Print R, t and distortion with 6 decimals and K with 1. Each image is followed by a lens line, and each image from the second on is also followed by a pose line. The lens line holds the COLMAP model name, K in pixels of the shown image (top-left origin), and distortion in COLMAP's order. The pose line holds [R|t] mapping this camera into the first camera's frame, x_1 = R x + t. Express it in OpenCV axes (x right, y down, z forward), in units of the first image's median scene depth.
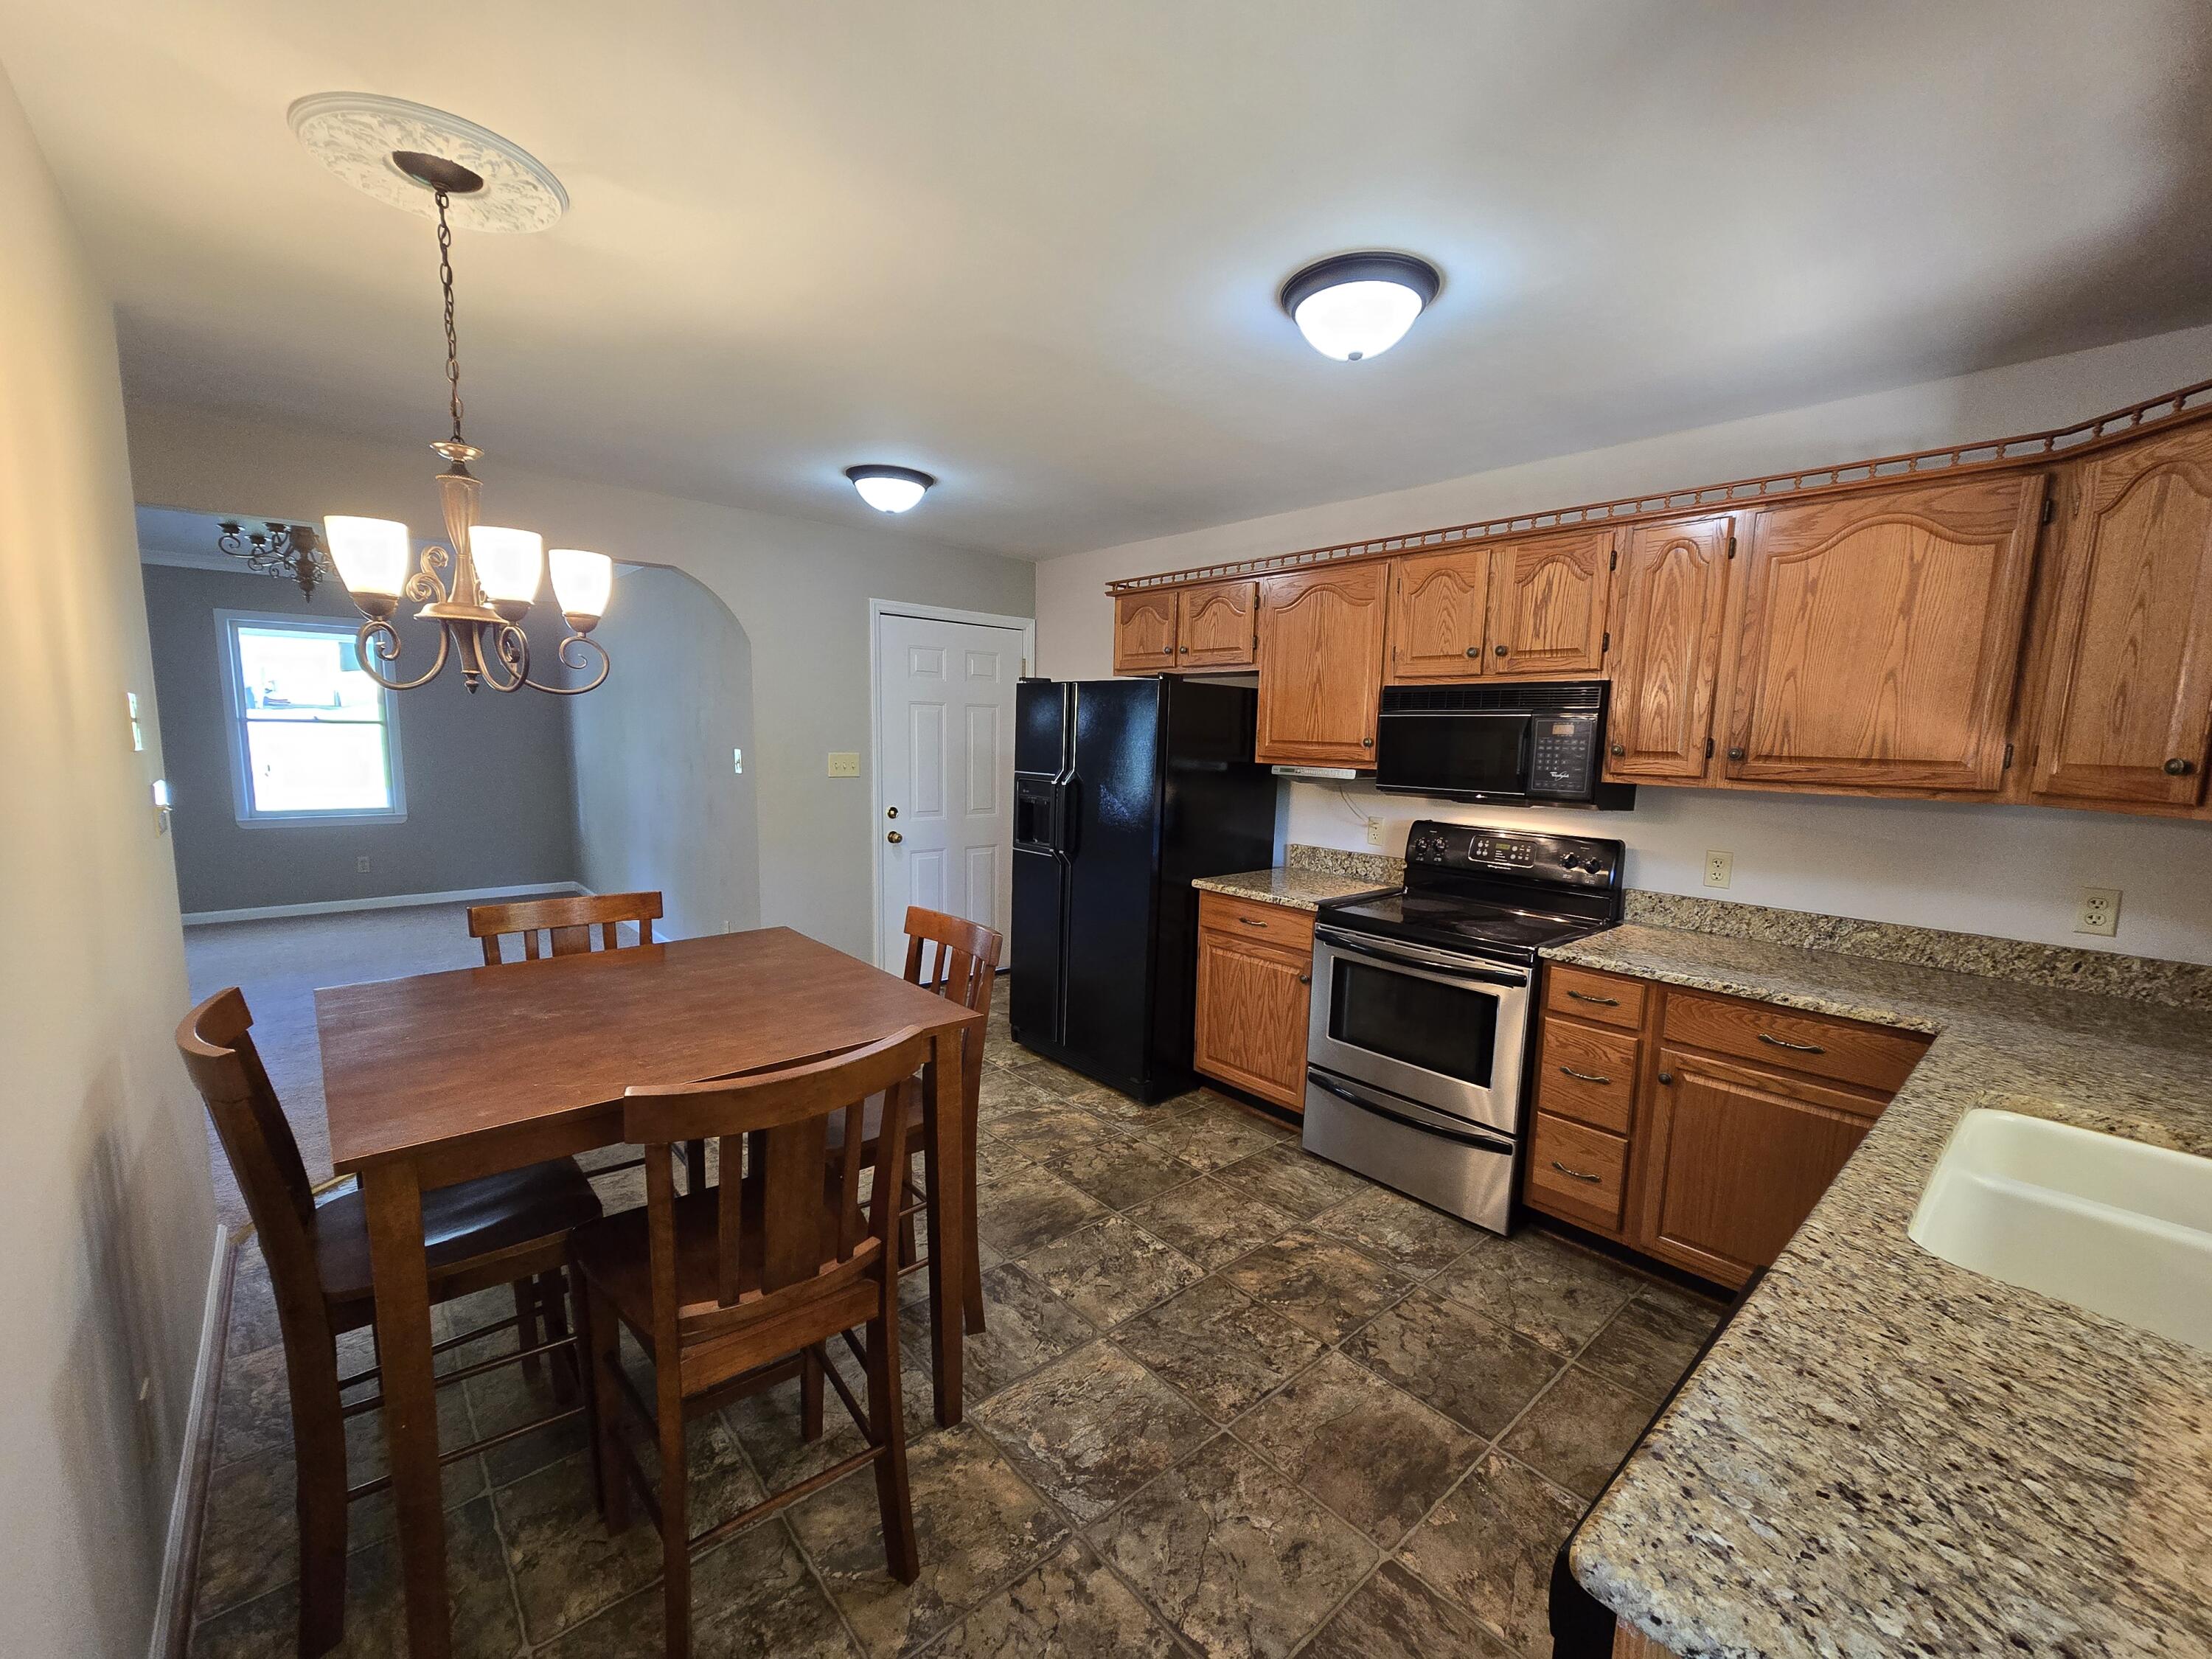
lens RADIAL K [[907.8, 0, 1123.9], [0, 907.8, 859.0], [0, 0, 1]] dist [-0.000134, -0.003458]
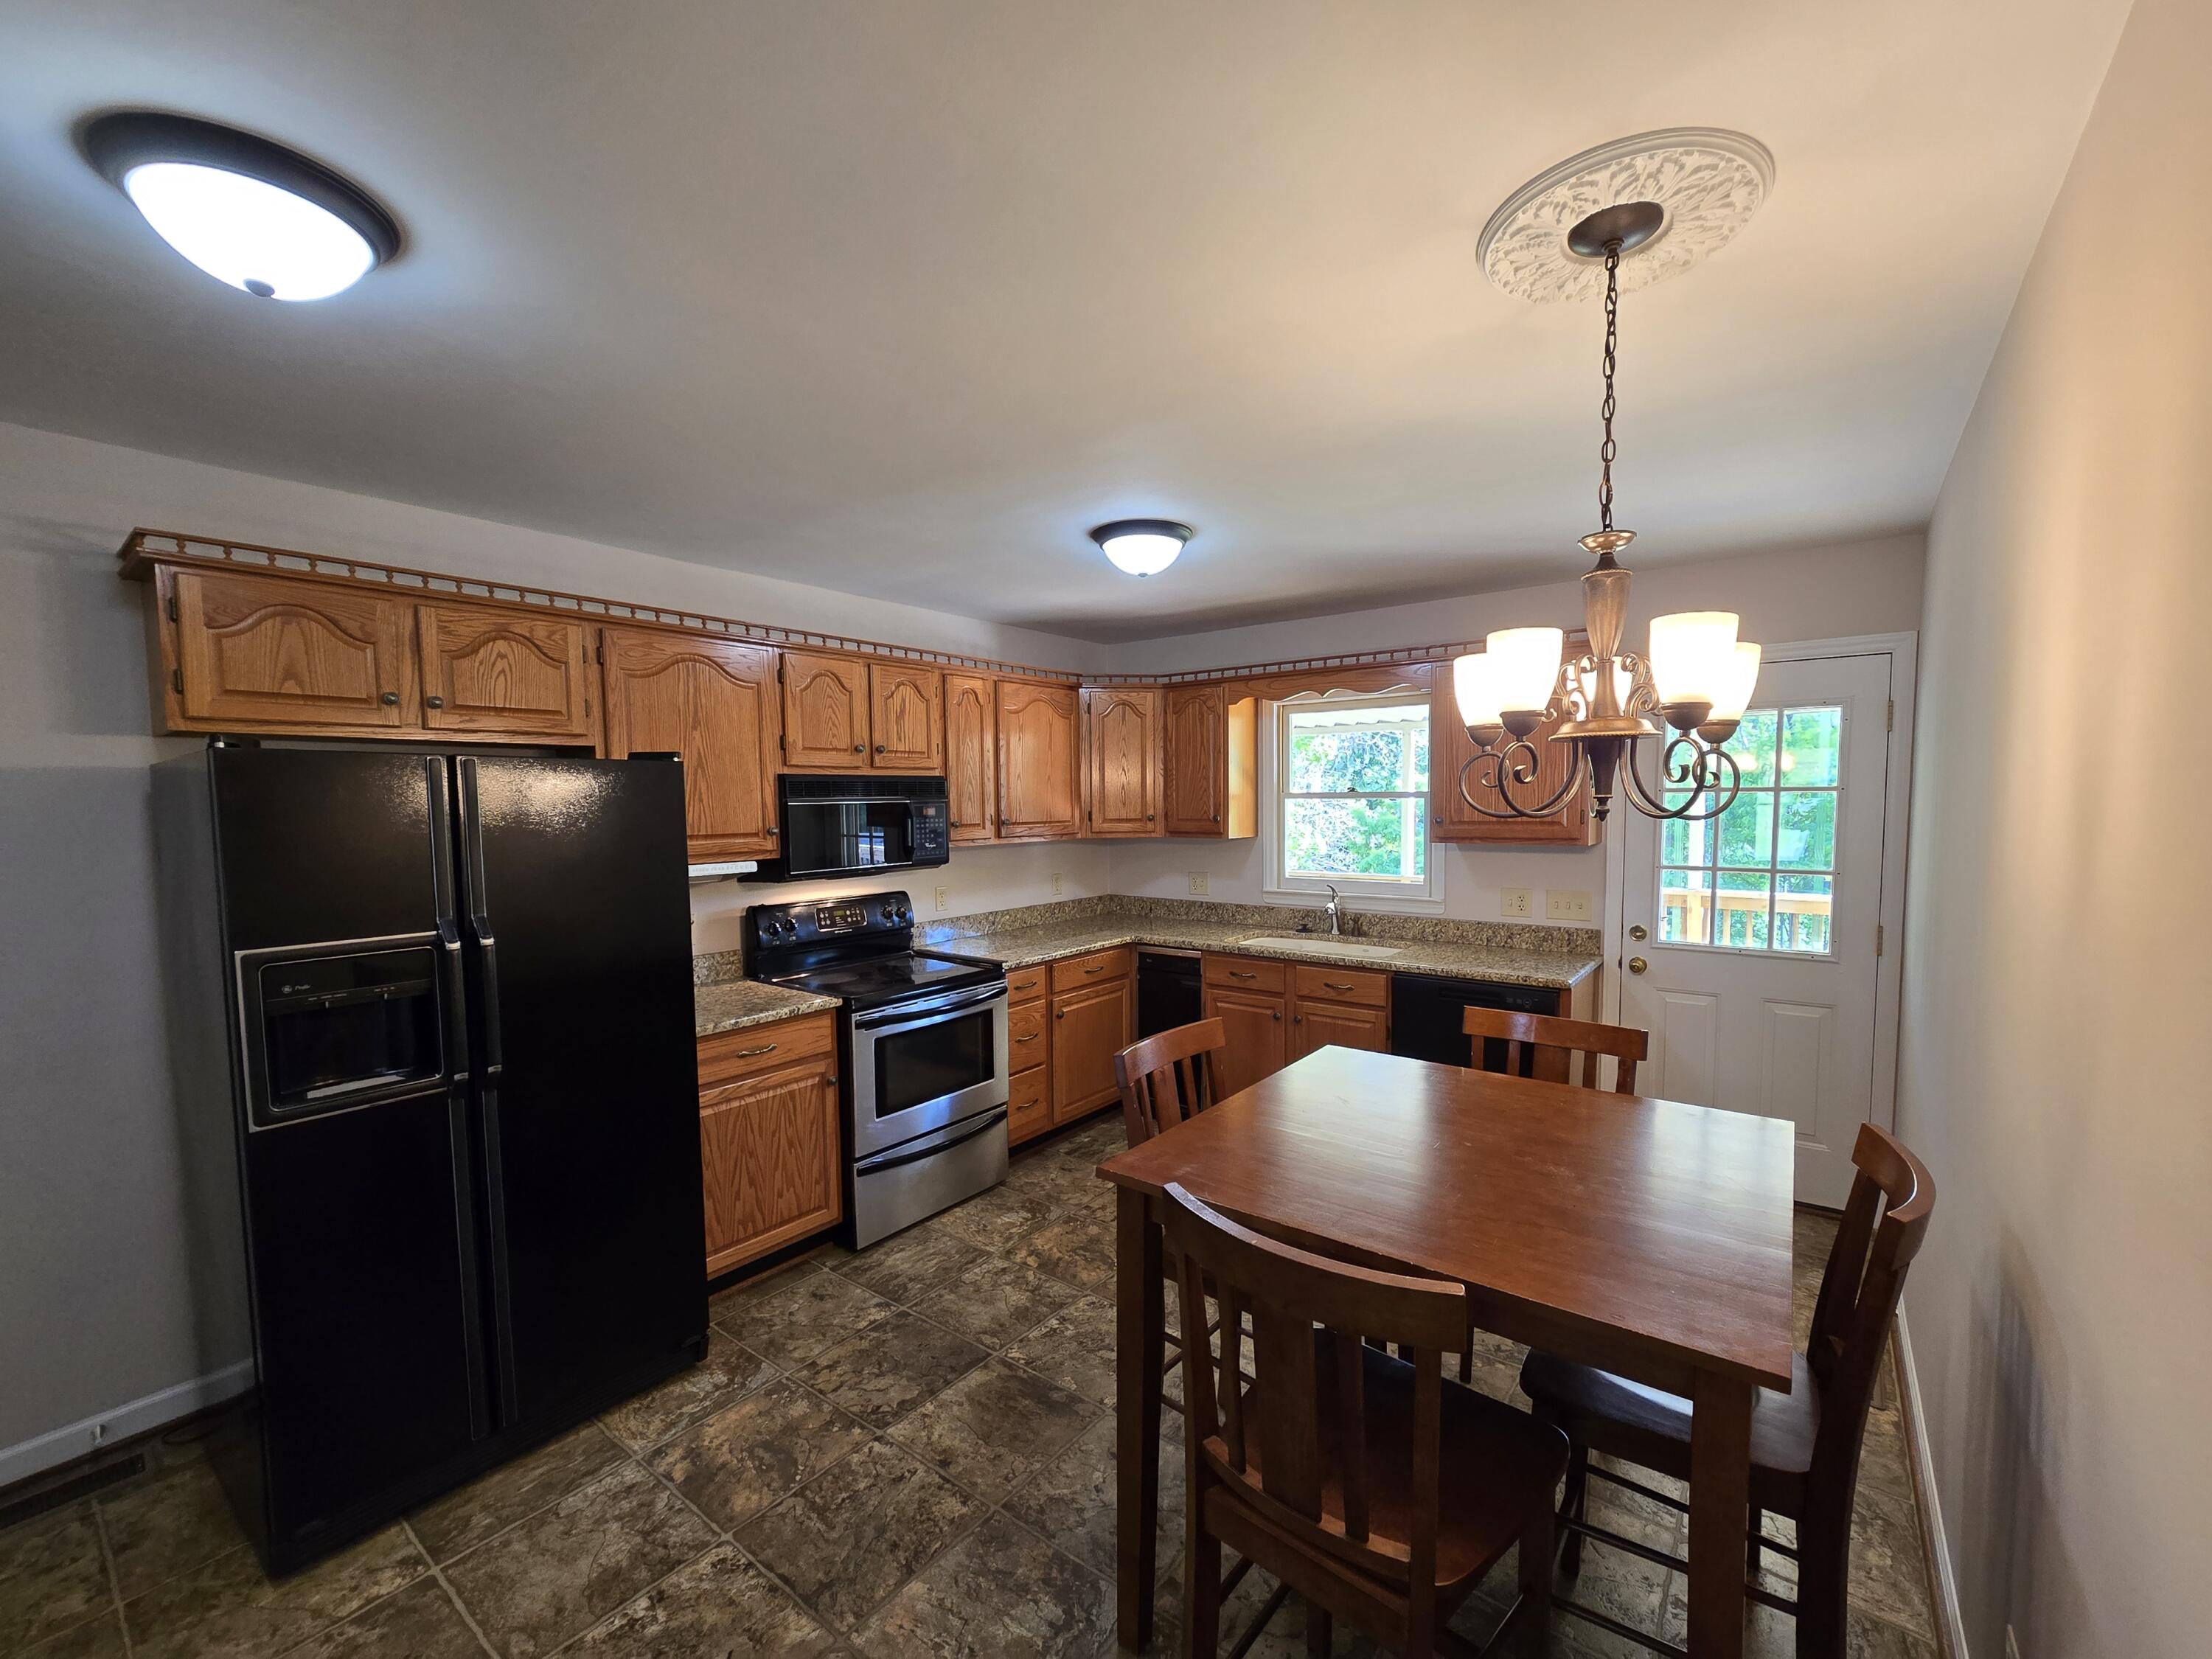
lens RADIAL K [[907.8, 0, 1123.9], [0, 907.8, 859.0], [0, 0, 1]] dist [-0.000134, -0.003458]
pose [[-0.189955, -0.089169, 0.977735, -0.930100], [0.143613, 0.982632, 0.117516, -0.198128], [-0.971232, 0.162739, -0.173850, 1.009038]]
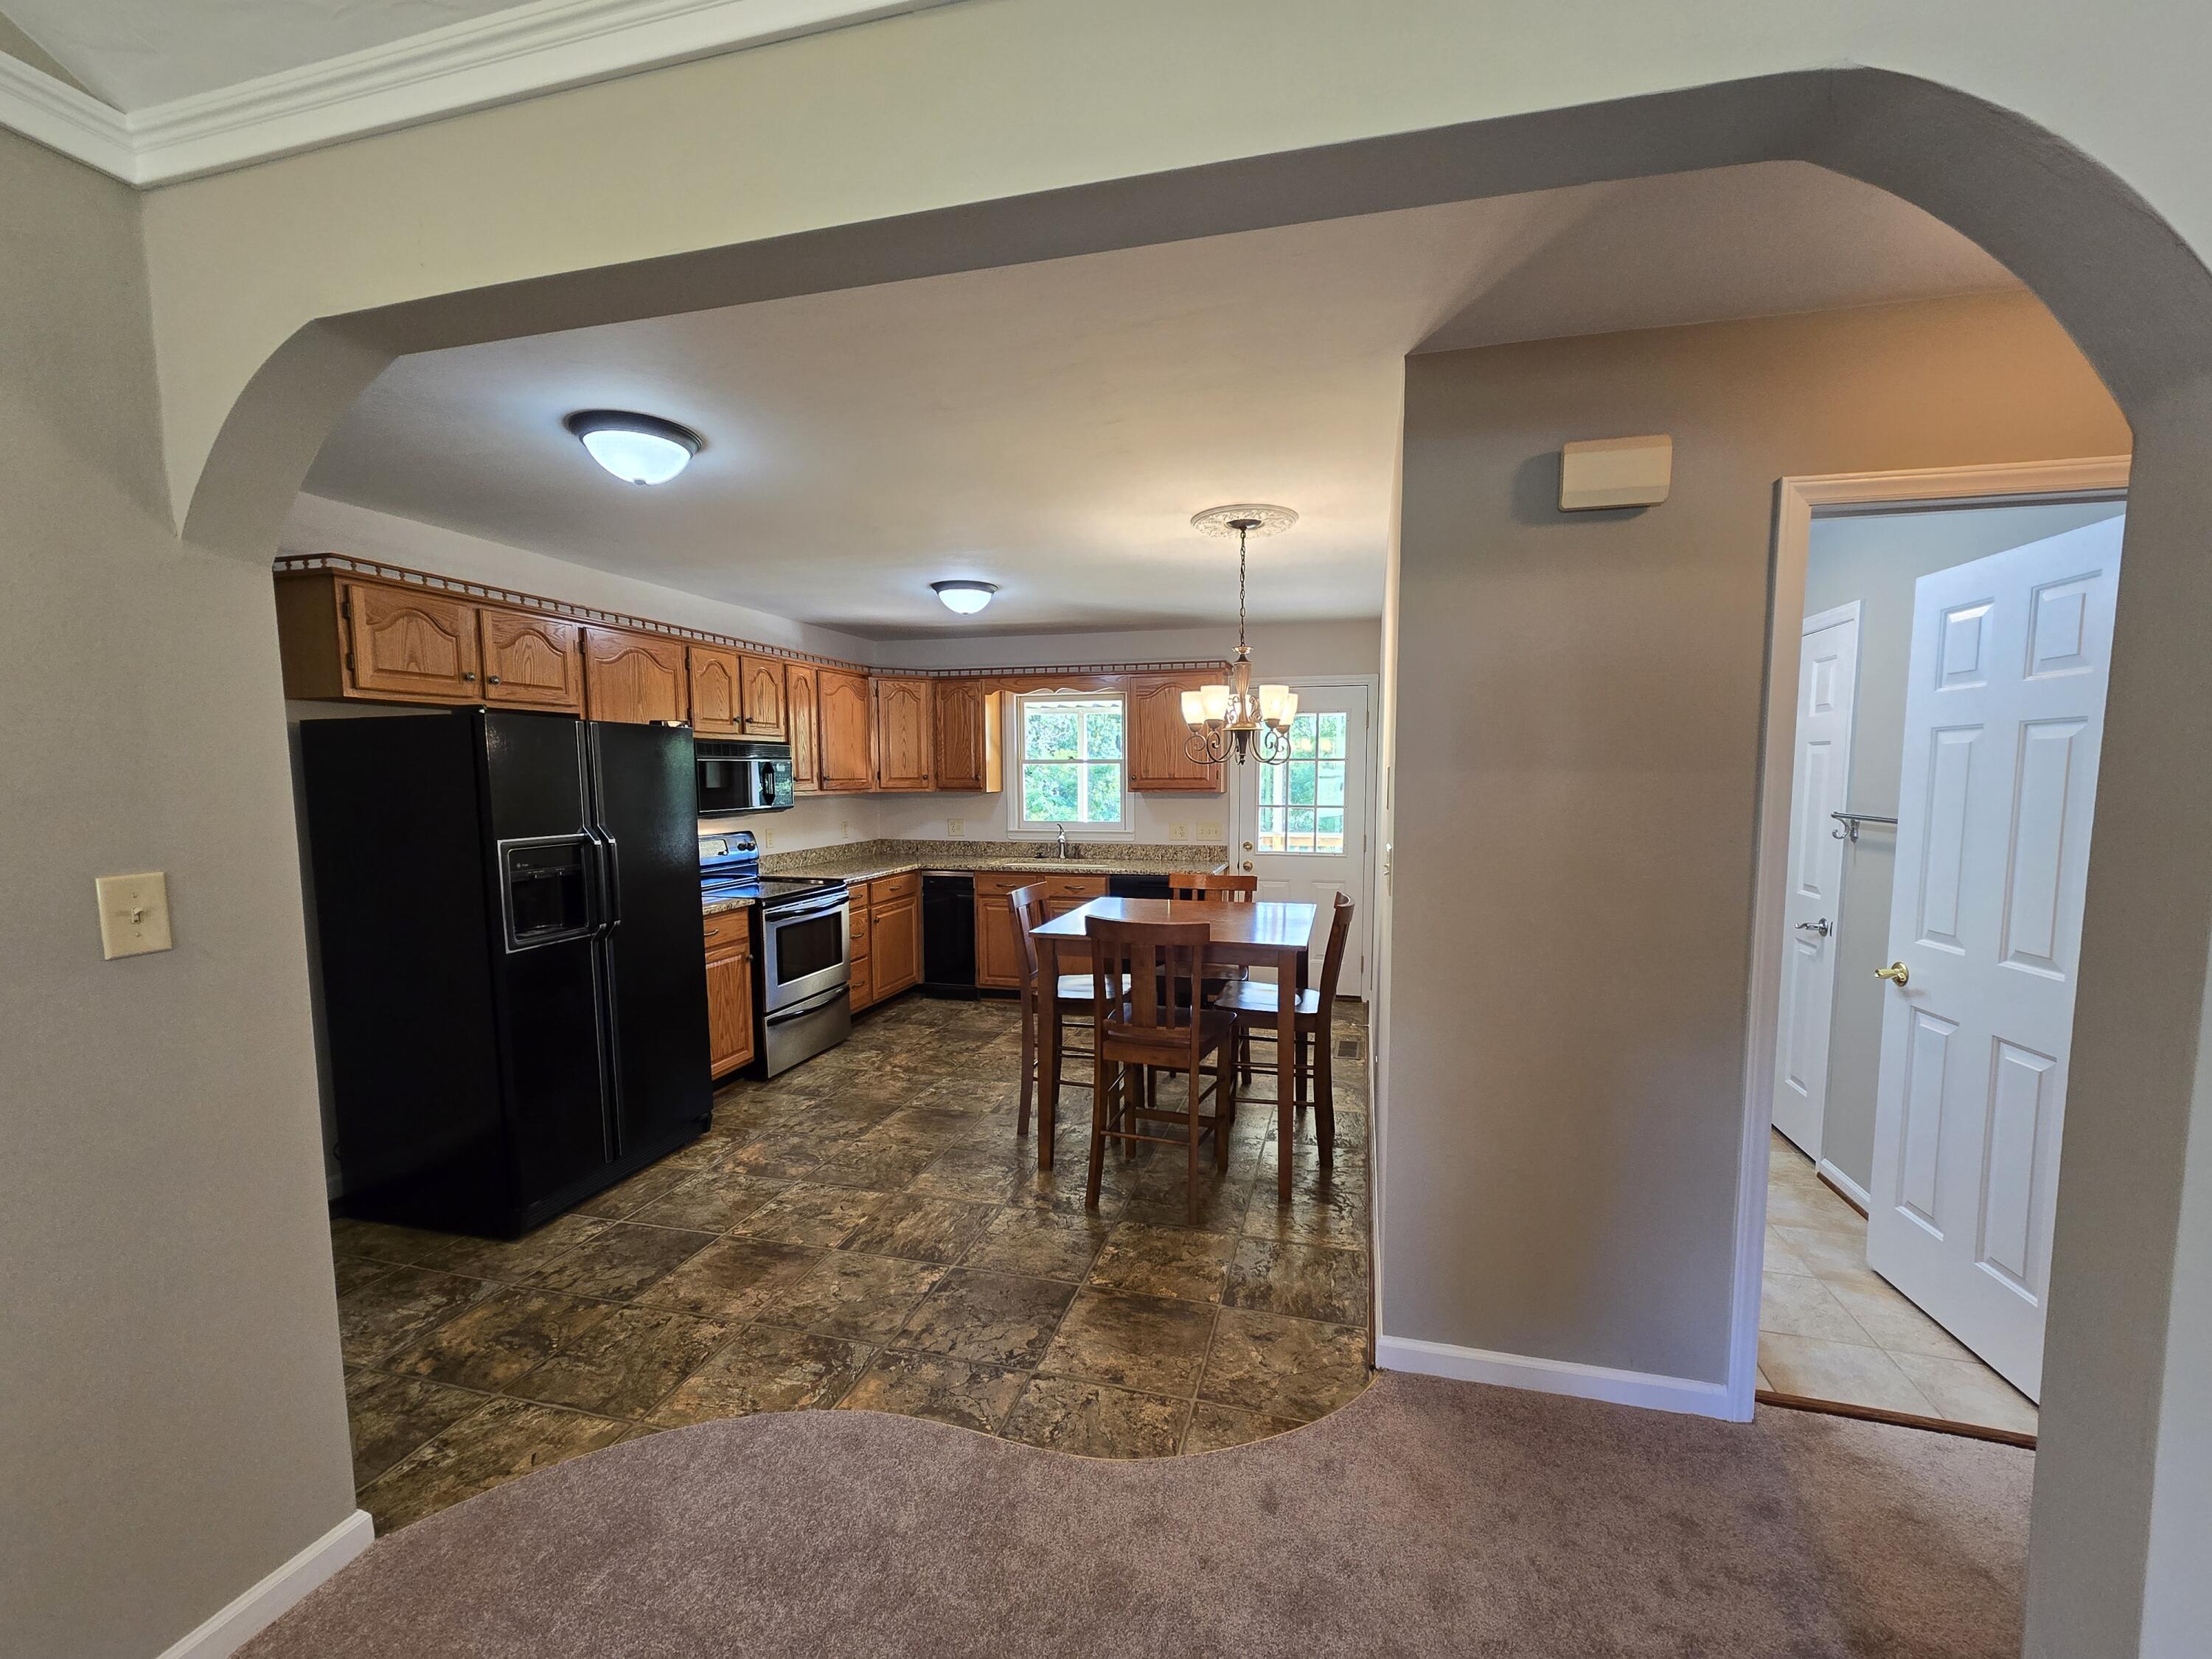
lens RADIAL K [[907.8, 0, 1123.9], [0, 907.8, 859.0], [0, 0, 1]] dist [-0.000134, -0.003458]
pose [[-0.551848, -0.103978, 0.827437, -1.445622], [0.105536, 0.975512, 0.192971, -0.252731], [-0.827240, 0.193815, -0.527361, 1.482452]]
